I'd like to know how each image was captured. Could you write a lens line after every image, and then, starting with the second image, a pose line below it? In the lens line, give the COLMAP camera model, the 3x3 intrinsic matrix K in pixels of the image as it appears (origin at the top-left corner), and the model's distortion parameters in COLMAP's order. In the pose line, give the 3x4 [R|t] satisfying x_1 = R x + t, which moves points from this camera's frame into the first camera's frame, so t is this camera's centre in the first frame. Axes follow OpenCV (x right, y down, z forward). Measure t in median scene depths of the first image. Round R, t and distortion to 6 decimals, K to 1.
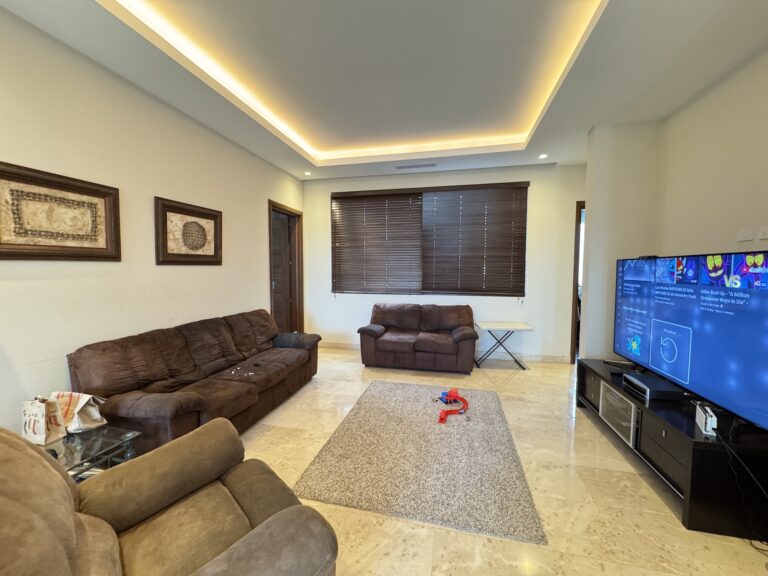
lens RADIAL K [[307.2, 0, 384.0], [0, 307.2, 288.0], [0, 0, 1]] dist [-0.000275, 0.000445]
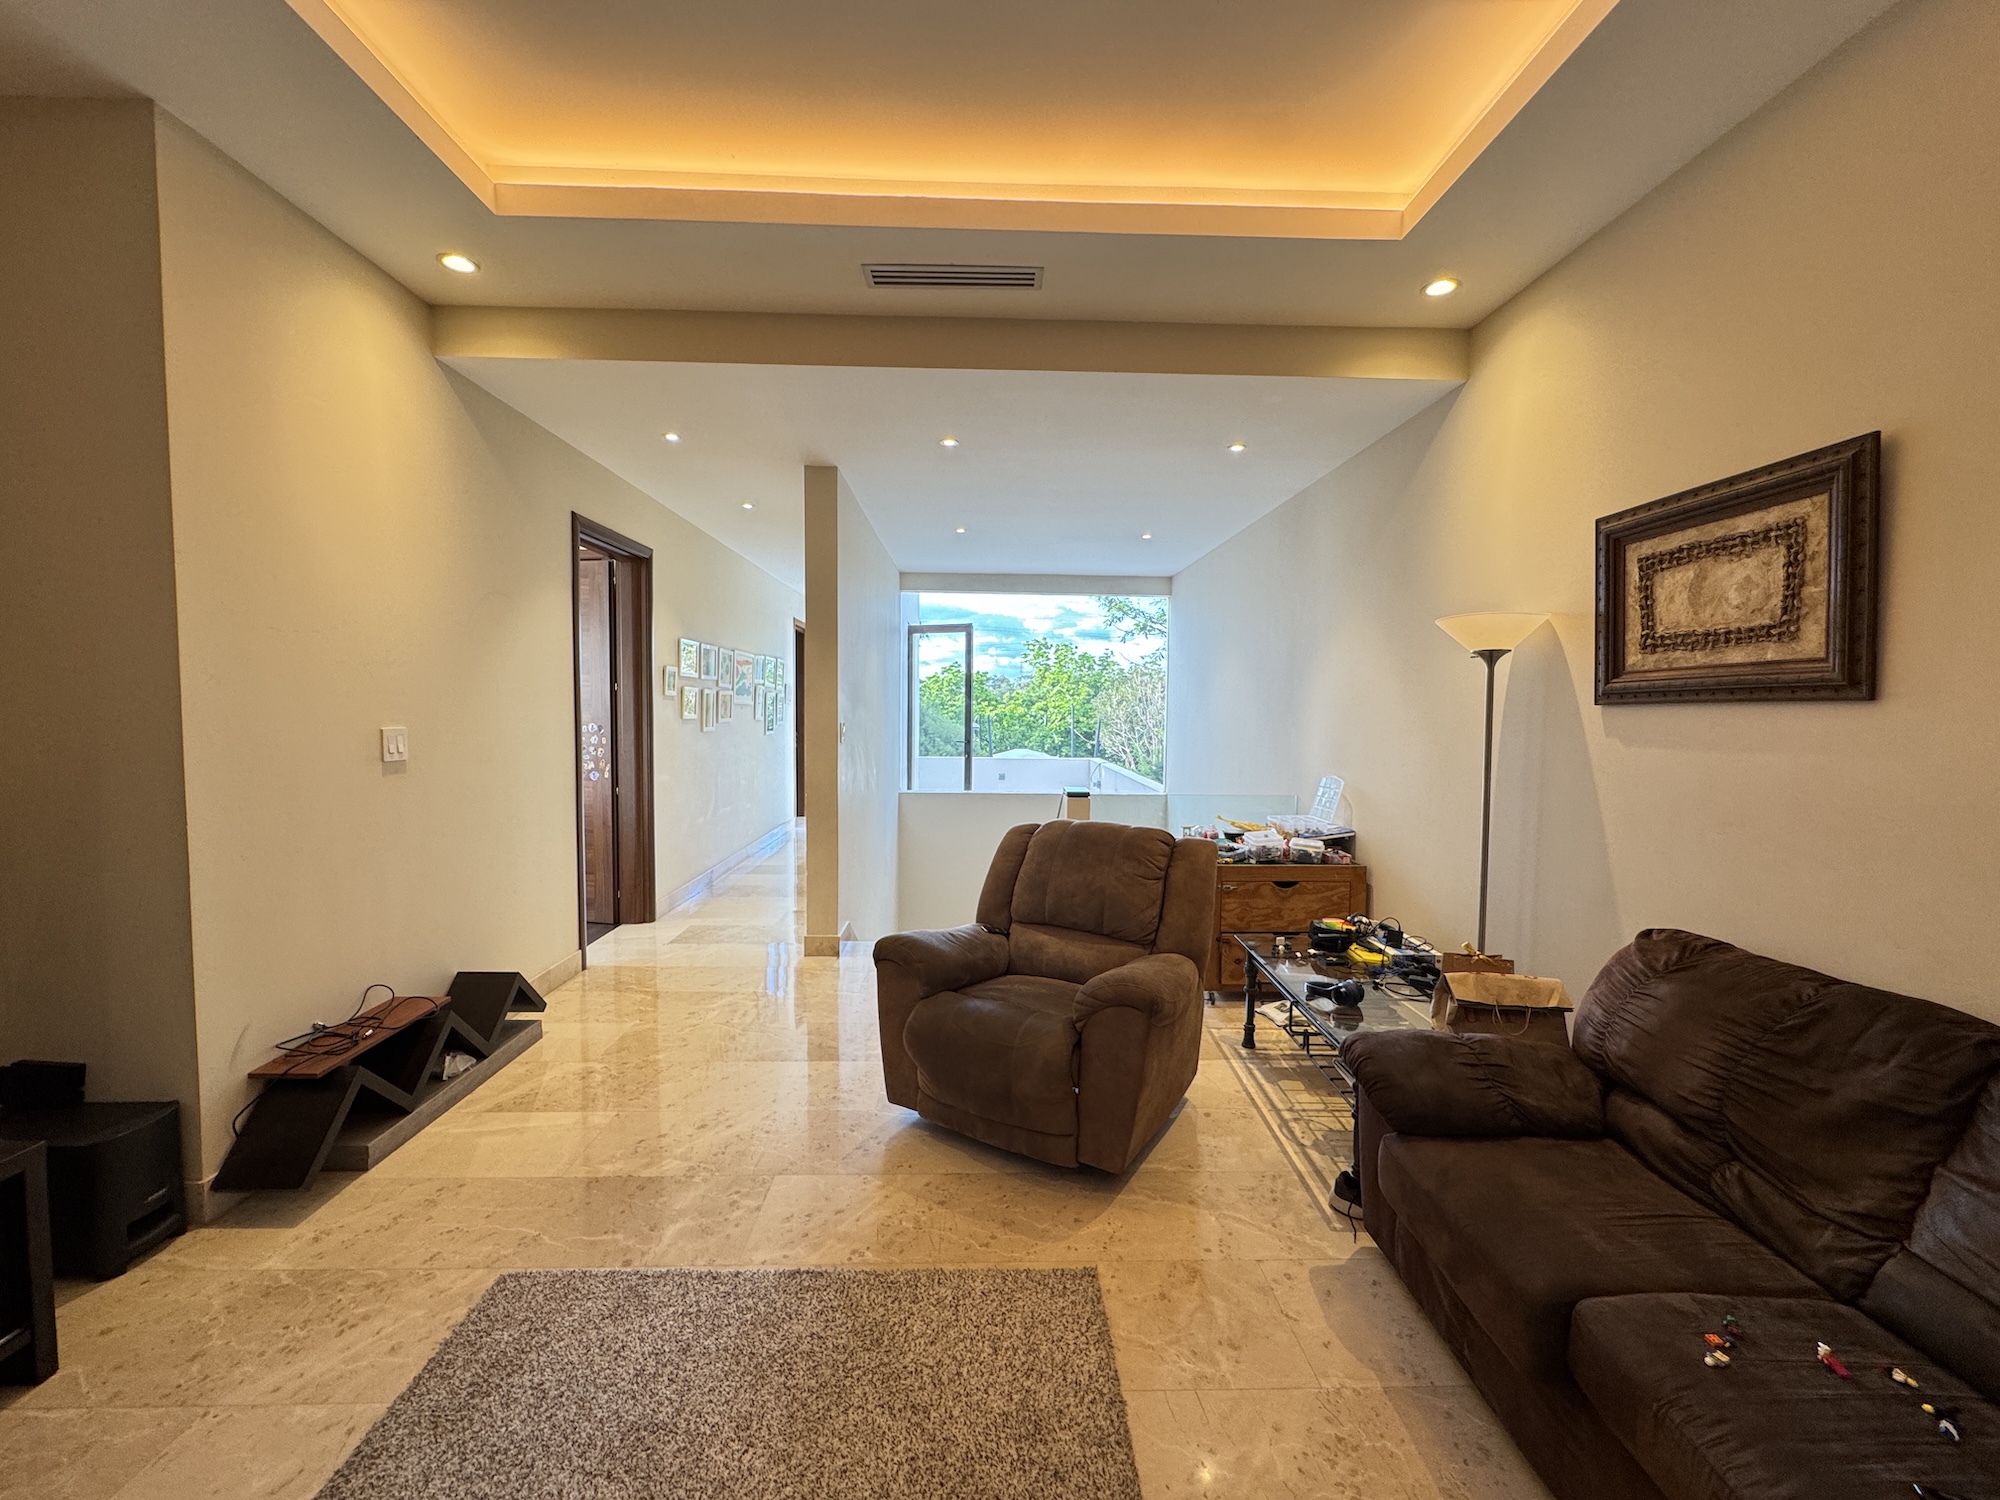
lens RADIAL K [[800.1, 0, 1000.0], [0, 800.1, 750.0], [0, 0, 1]] dist [-0.000275, 0.000445]
pose [[-0.967514, 0.000889, -0.252817, 0.067397], [-0.028238, 0.993357, 0.111559, -0.115504], [0.251237, 0.115074, -0.961061, 1.718035]]
